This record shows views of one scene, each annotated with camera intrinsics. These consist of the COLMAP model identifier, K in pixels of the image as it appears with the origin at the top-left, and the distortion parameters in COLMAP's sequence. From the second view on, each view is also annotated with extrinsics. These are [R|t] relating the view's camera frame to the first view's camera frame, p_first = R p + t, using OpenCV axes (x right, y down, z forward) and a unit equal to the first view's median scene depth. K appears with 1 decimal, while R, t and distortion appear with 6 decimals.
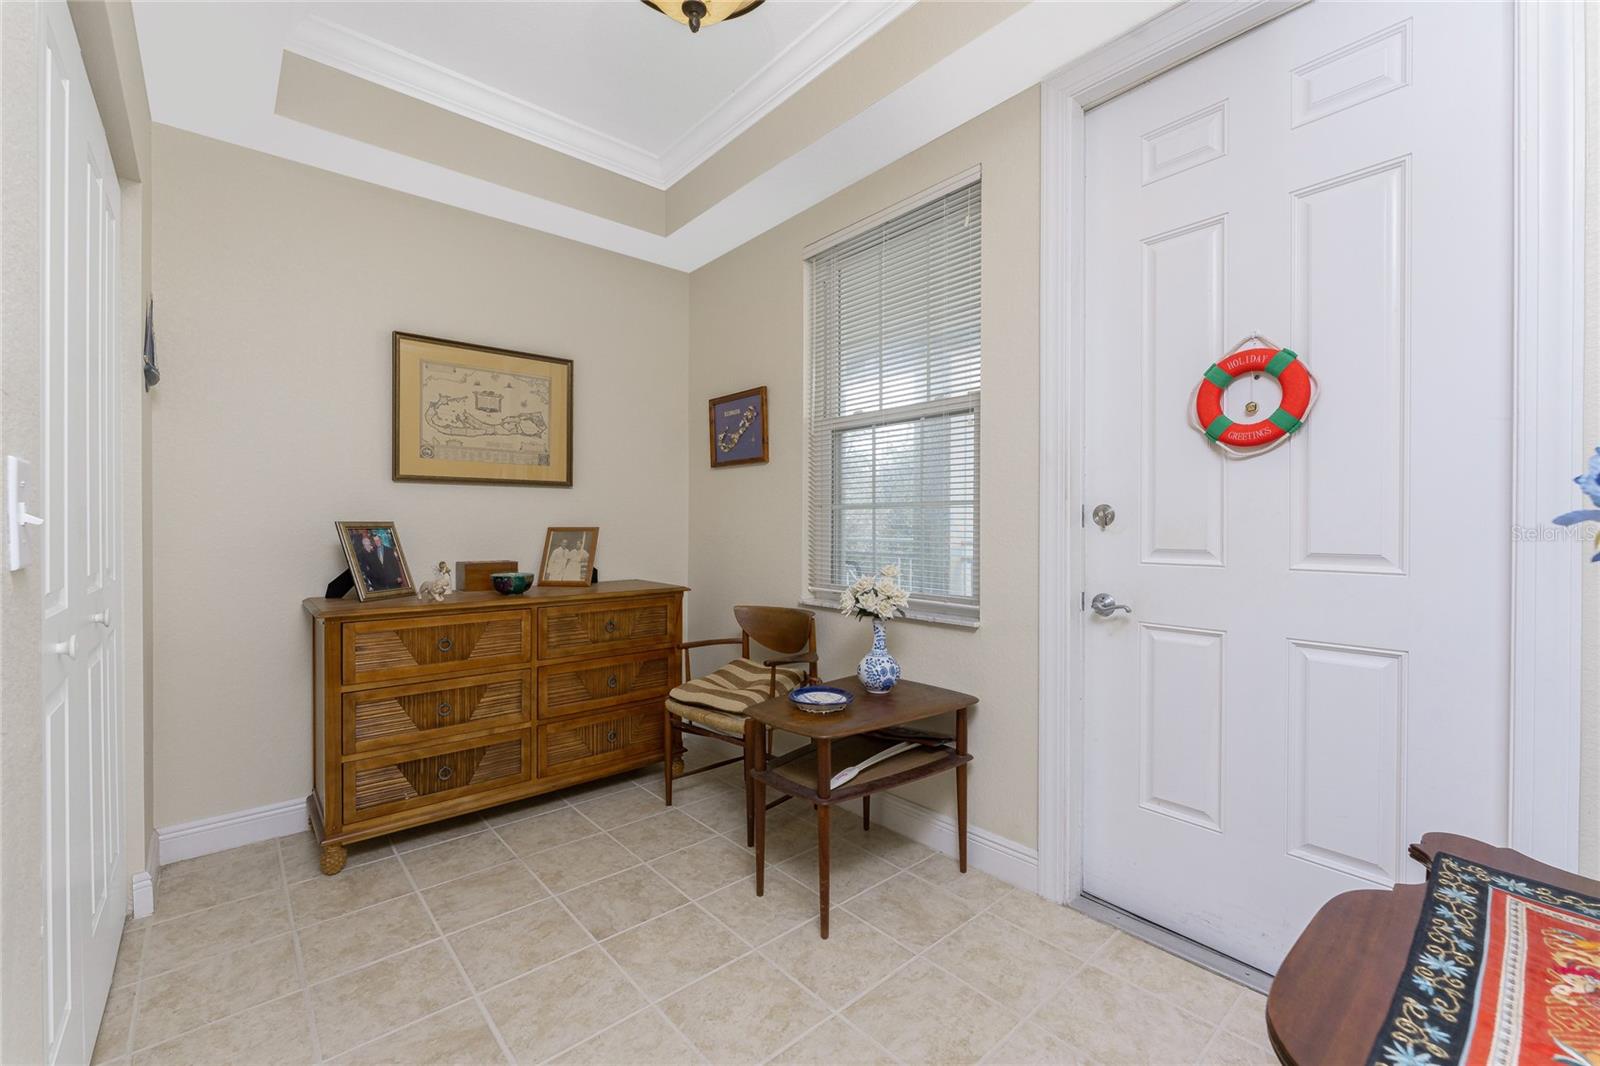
lens RADIAL K [[673.2, 0, 800.0], [0, 673.2, 533.0], [0, 0, 1]] dist [-0.008545, -0.000399]
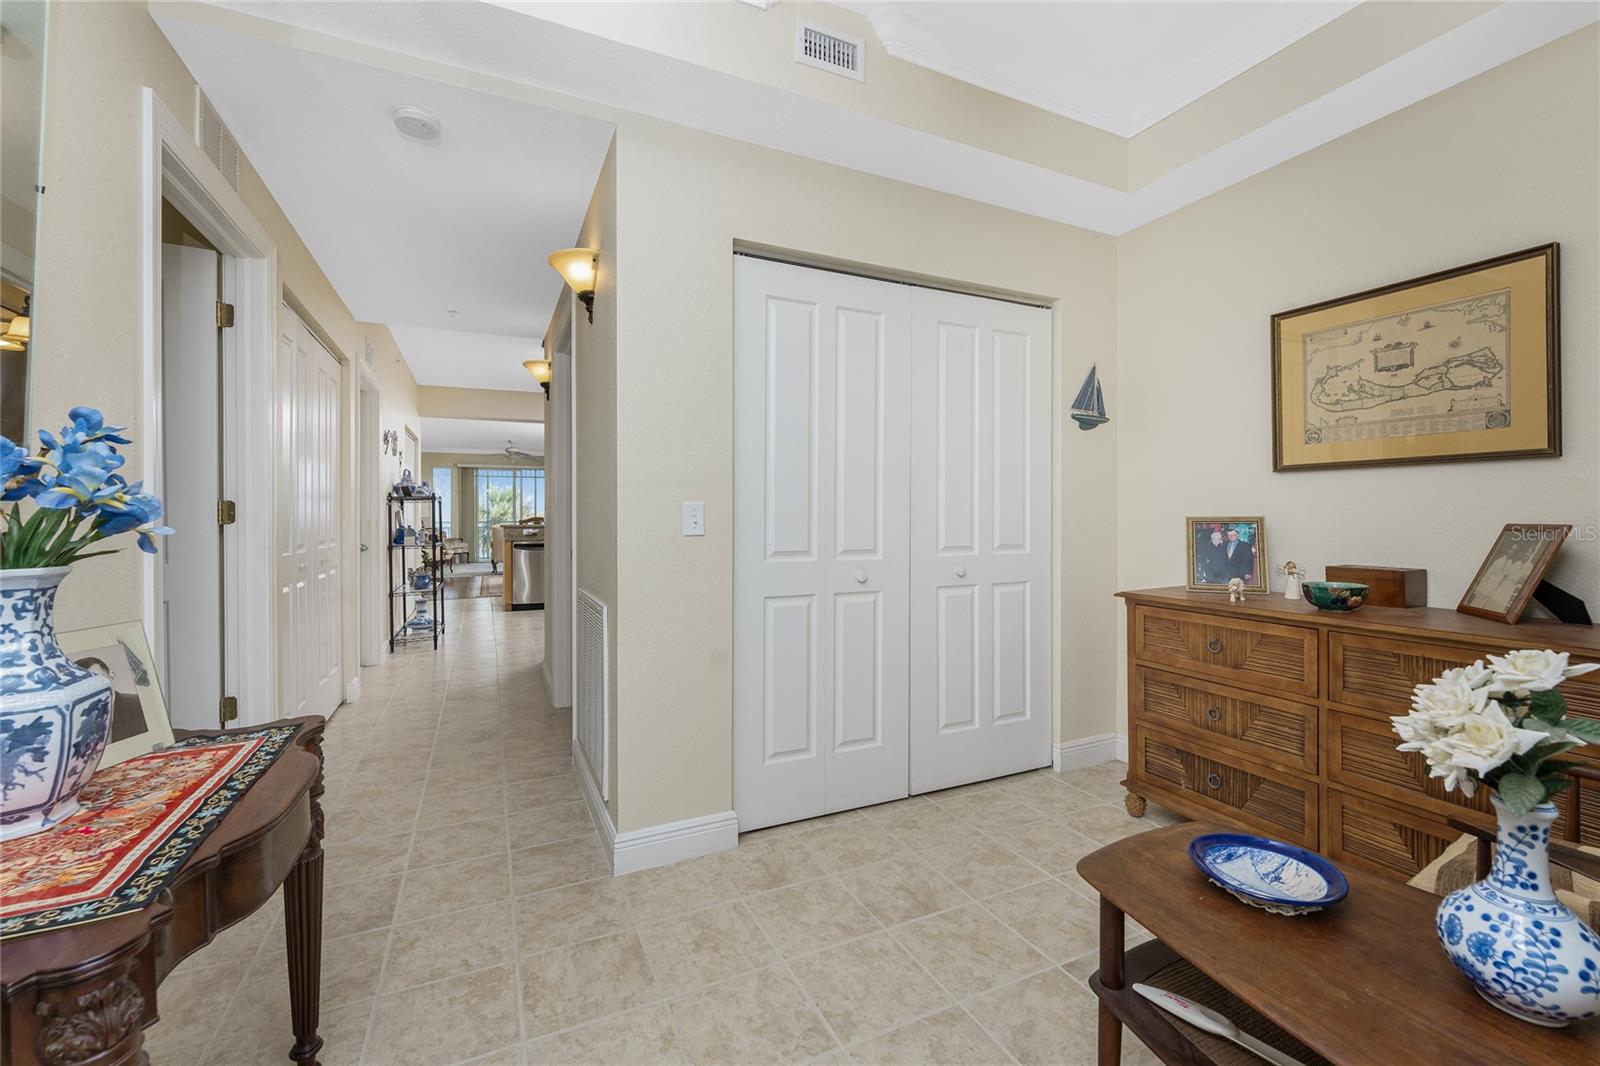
lens RADIAL K [[647.0, 0, 804.2], [0, 647.0, 517.5], [0, 0, 1]] dist [-0.002146, -0.000186]
pose [[-0.270118, 0.004731, -0.962816, 0.451503], [-0.007542, 0.999947, 0.007029, -0.016207], [0.962798, 0.009160, -0.270068, 0.606739]]
